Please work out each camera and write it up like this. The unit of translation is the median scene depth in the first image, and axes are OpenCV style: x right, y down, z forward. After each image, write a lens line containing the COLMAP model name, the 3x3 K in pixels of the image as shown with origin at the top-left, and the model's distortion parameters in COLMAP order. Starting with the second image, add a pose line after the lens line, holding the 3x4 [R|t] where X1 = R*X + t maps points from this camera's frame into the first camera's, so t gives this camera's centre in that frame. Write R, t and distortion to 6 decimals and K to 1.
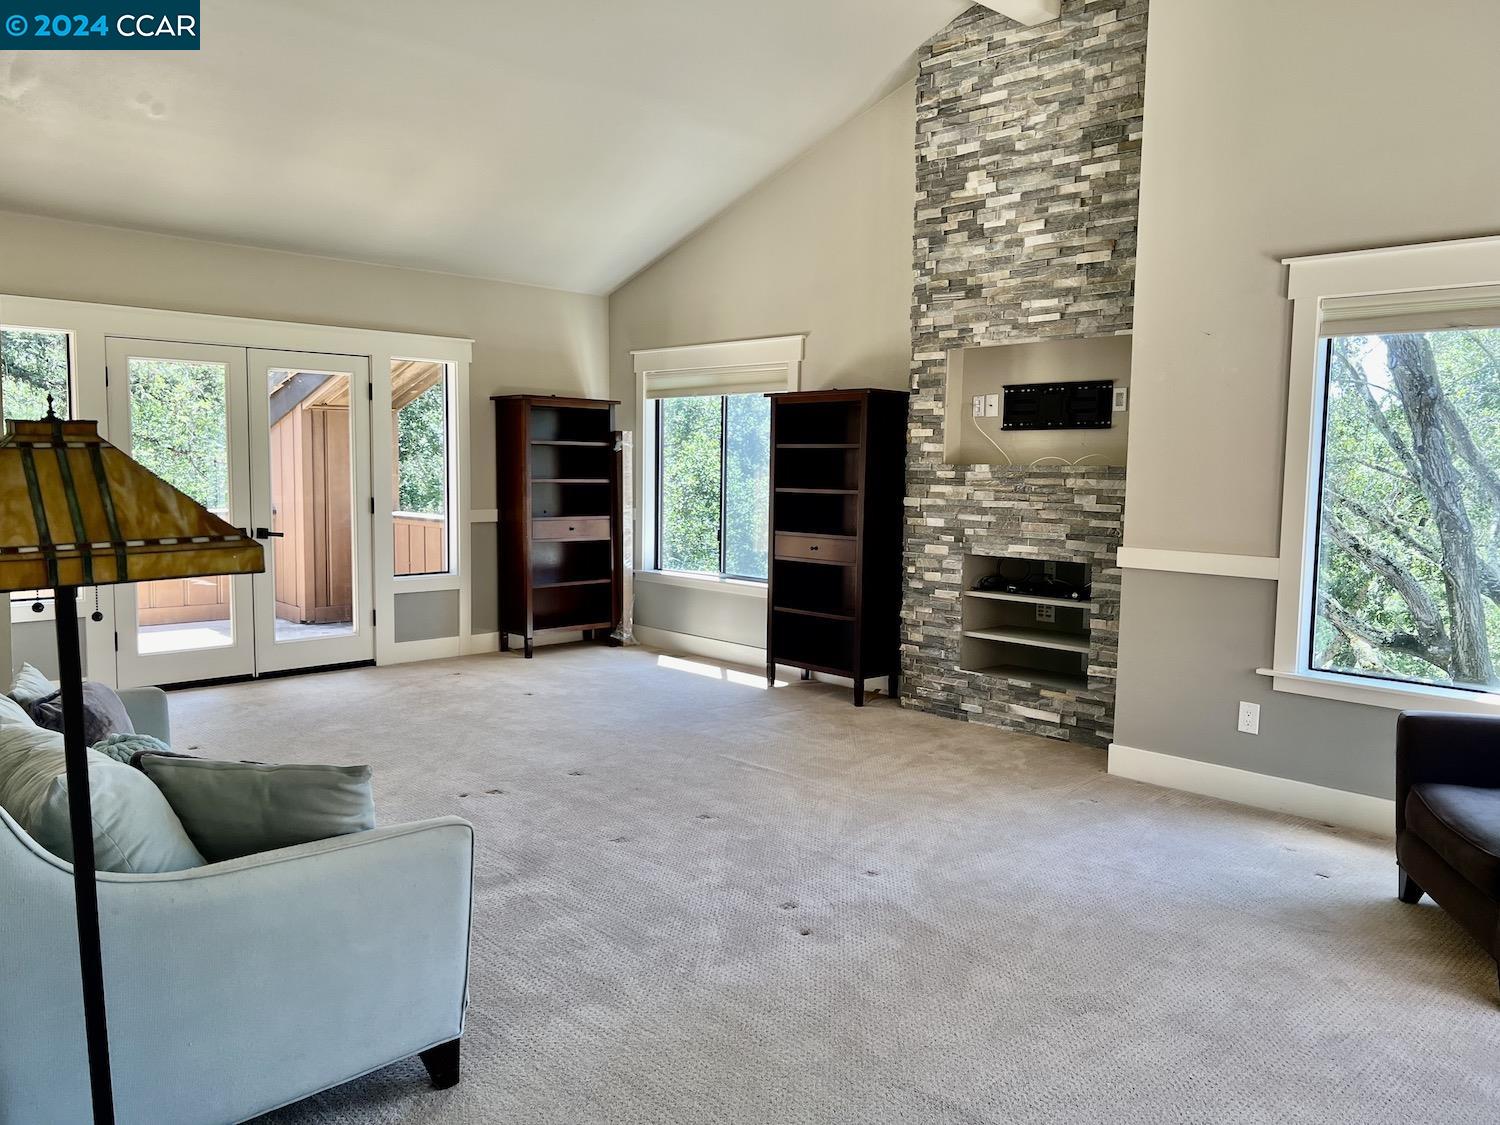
lens RADIAL K [[1134.0, 0, 745.8], [0, 1134.0, 567.5], [0, 0, 1]] dist [0.032791, -0.041398]
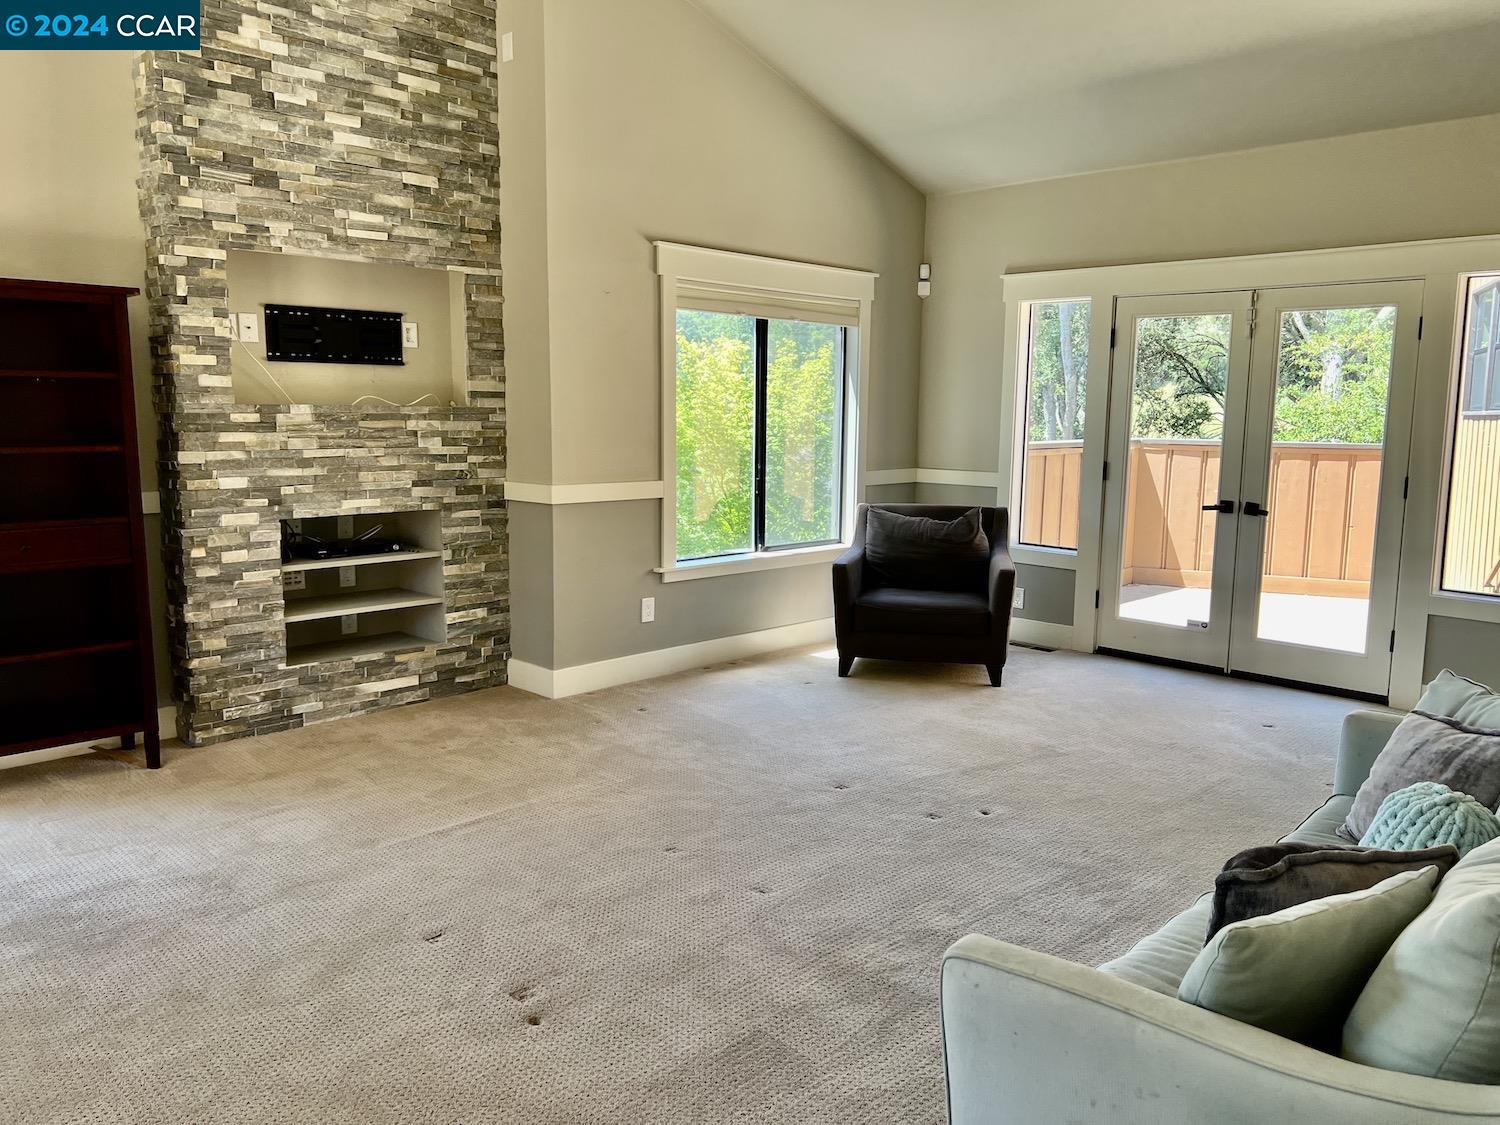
lens RADIAL K [[1134.0, 0, 747.7], [0, 1134.0, 562.6], [0, 0, 1]] dist [0.032791, -0.041398]
pose [[-0.031403, -0.150399, 0.988126, -0.628526], [0.081714, 0.984918, 0.152508, -0.080180], [-0.996161, 0.085533, -0.018640, 0.732203]]
